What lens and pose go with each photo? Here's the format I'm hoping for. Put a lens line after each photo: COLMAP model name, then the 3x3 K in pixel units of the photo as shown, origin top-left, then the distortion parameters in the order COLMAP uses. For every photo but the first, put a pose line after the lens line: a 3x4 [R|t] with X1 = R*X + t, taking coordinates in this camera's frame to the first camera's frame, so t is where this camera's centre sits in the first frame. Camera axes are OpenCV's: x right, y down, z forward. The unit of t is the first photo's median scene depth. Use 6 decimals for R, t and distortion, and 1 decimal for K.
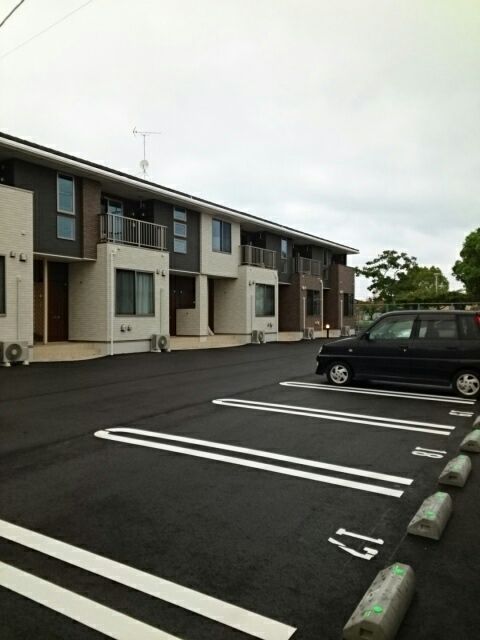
lens RADIAL K [[505.6, 0, 240.0], [0, 505.6, 320.0], [0, 0, 1]] dist [0.032724, -0.002887]
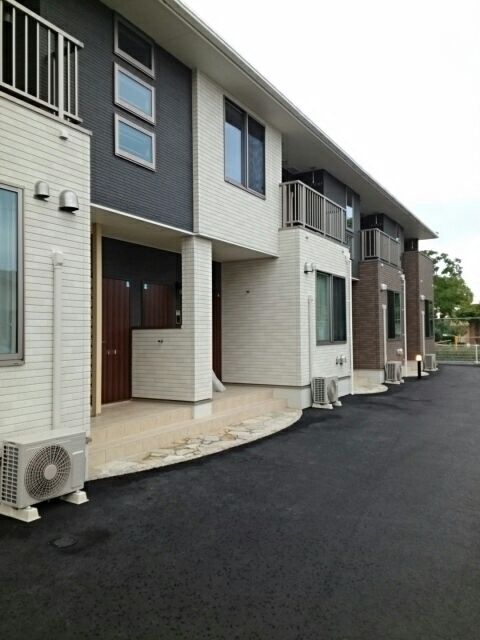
lens RADIAL K [[505.6, 0, 240.0], [0, 505.6, 320.0], [0, 0, 1]] dist [0.032724, -0.002887]
pose [[0.999198, -0.012331, 0.038093, -0.057811], [0.013727, 0.999236, -0.036594, -0.014565], [-0.037613, 0.037088, 0.998604, 0.607066]]
